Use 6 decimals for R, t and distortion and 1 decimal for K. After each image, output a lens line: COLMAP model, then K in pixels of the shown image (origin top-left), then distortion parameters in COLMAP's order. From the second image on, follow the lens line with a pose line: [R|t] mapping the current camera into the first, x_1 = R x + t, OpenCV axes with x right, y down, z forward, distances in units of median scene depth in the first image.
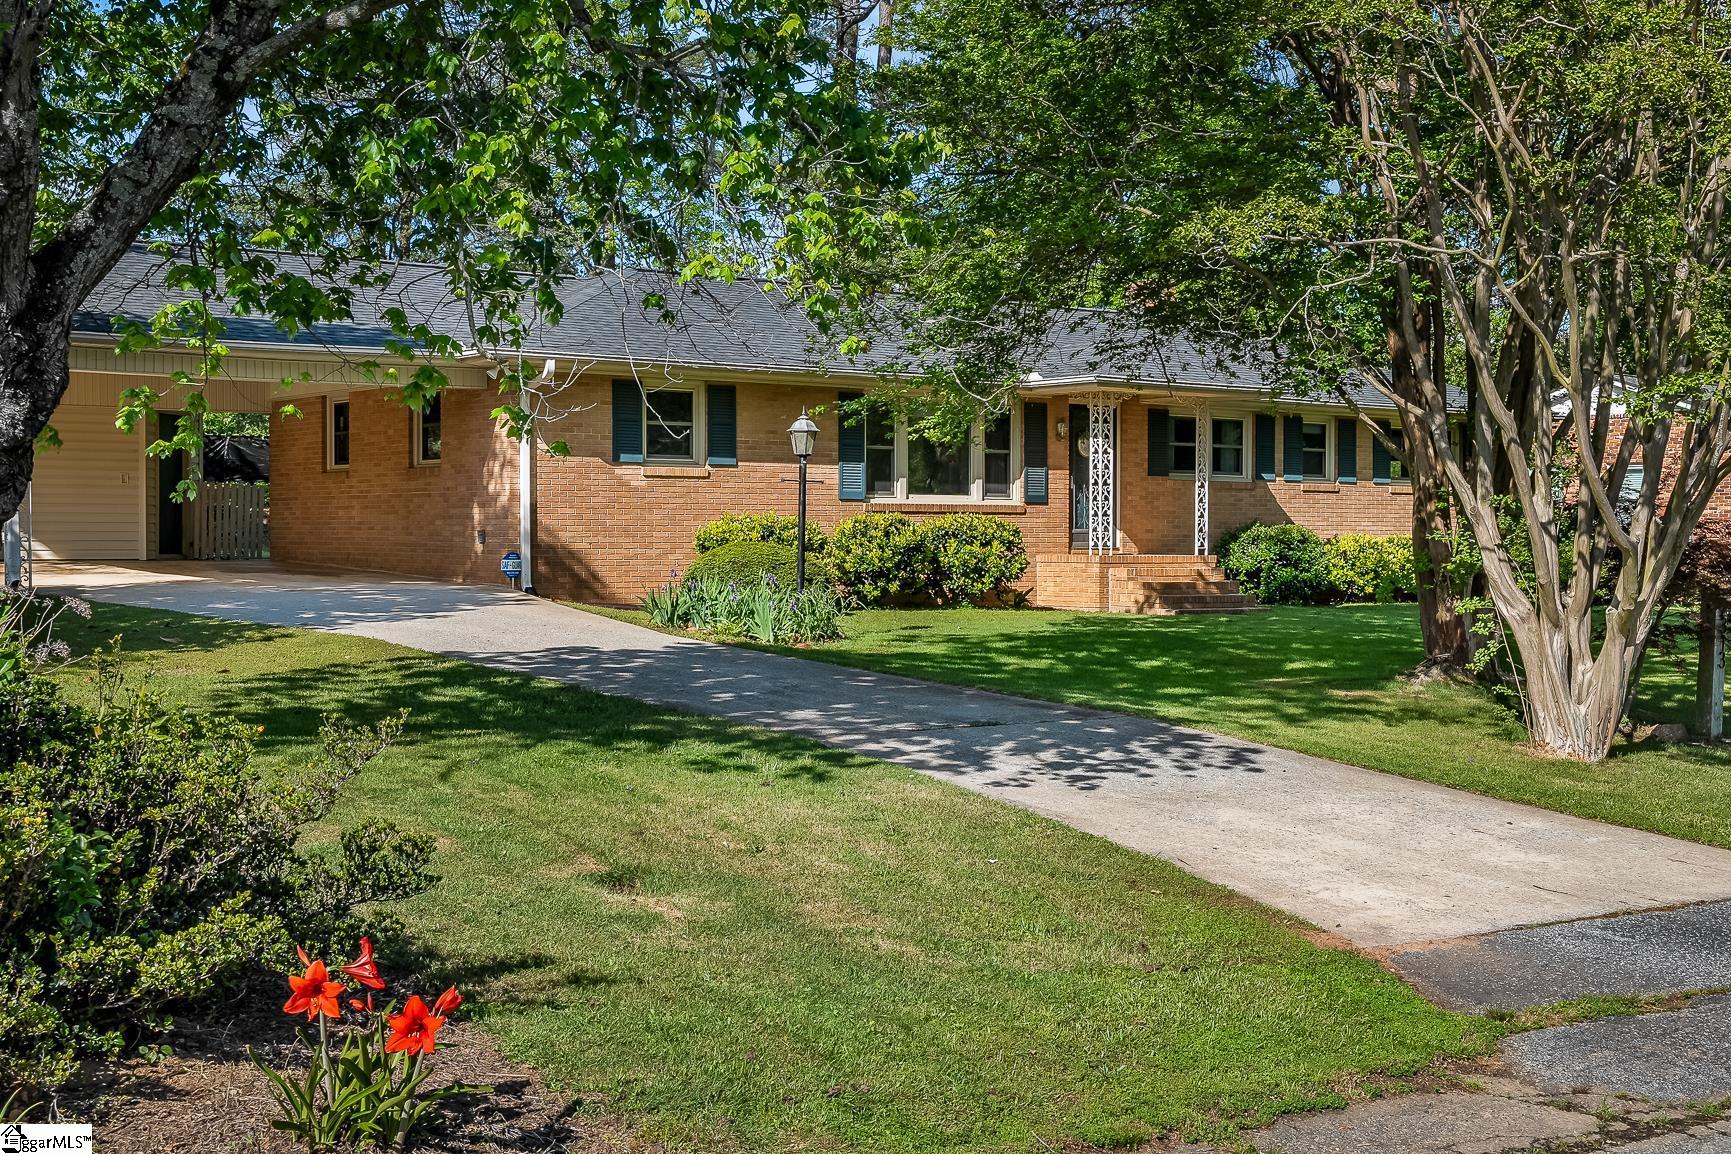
lens RADIAL K [[2036.3, 0, 871.8], [0, 2036.3, 574.6], [0, 0, 1]] dist [-0.003490, 0.000000]
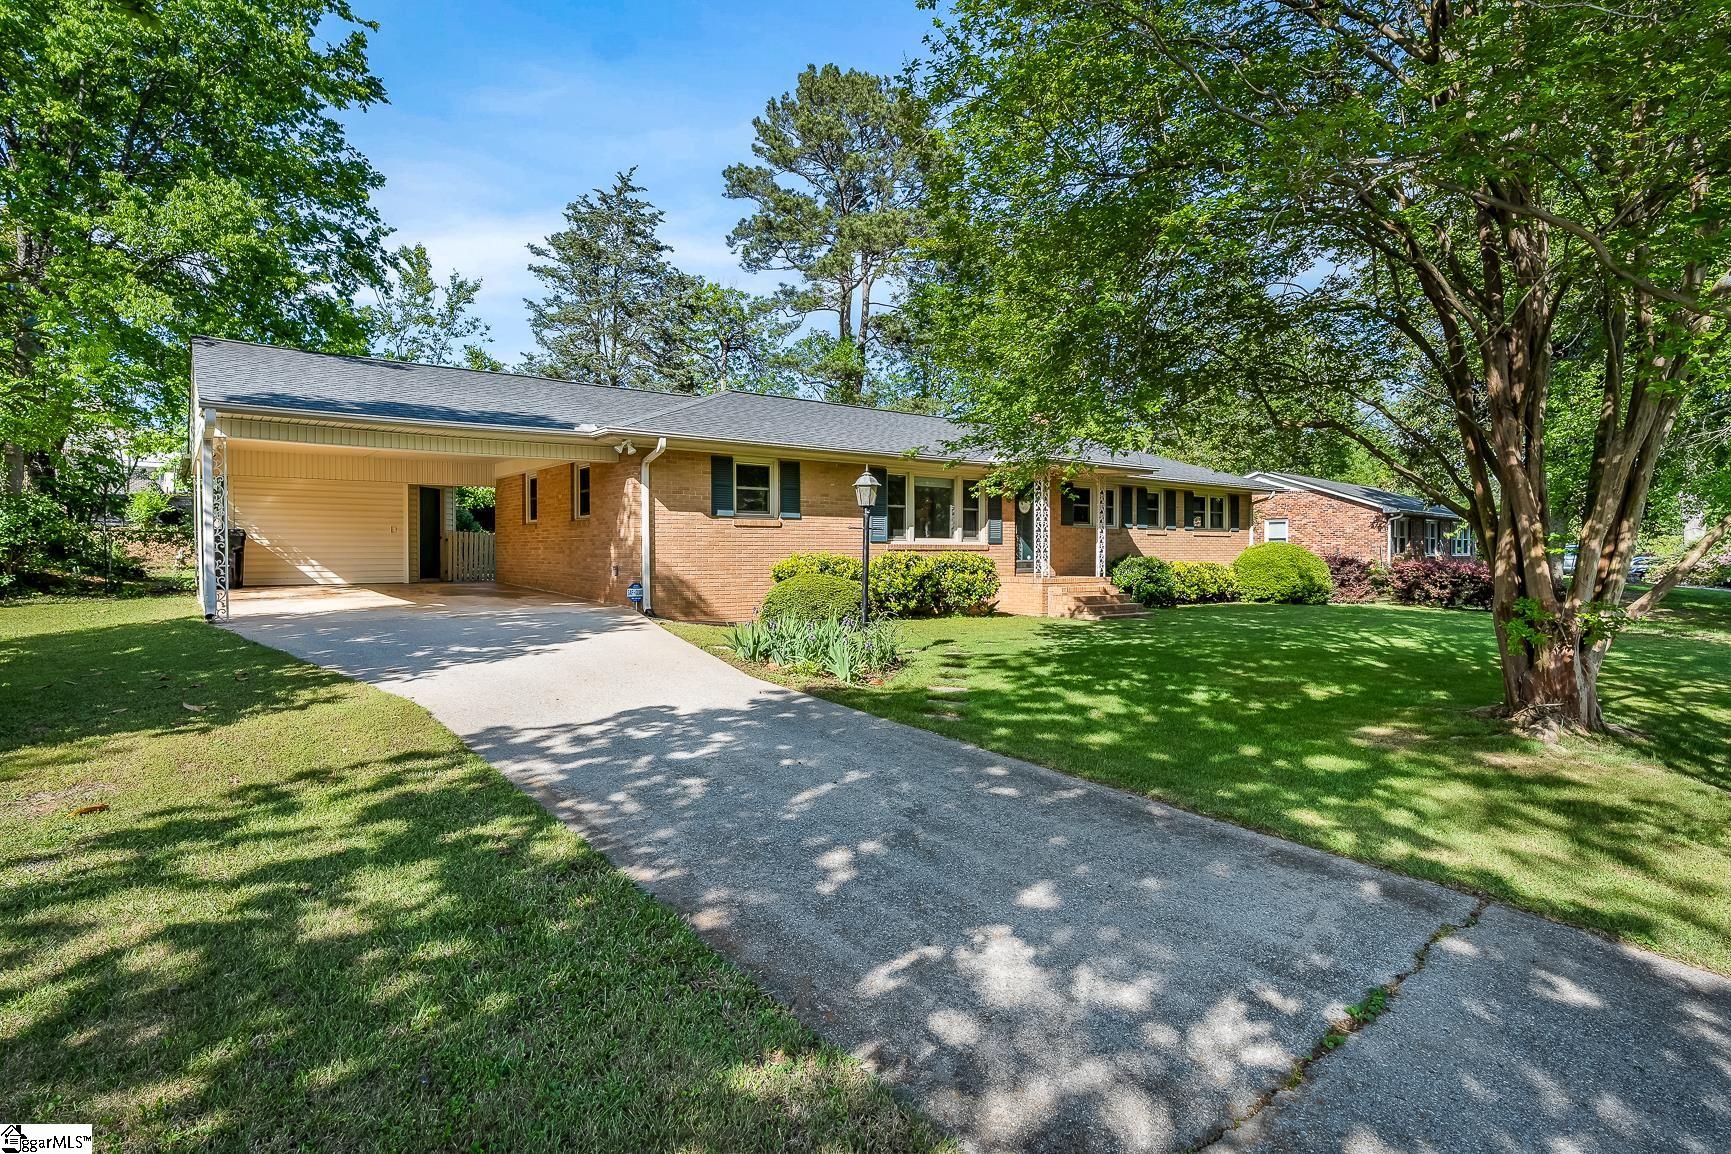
lens RADIAL K [[864.5, 0, 849.0], [0, 864.5, 575.0], [0, 0, 1]] dist [0.003772, 0.000269]
pose [[0.999962, -0.004212, 0.007596, -0.036636], [0.004172, 0.999978, 0.005228, -0.016812], [-0.007617, -0.005196, 0.999957, 0.389197]]
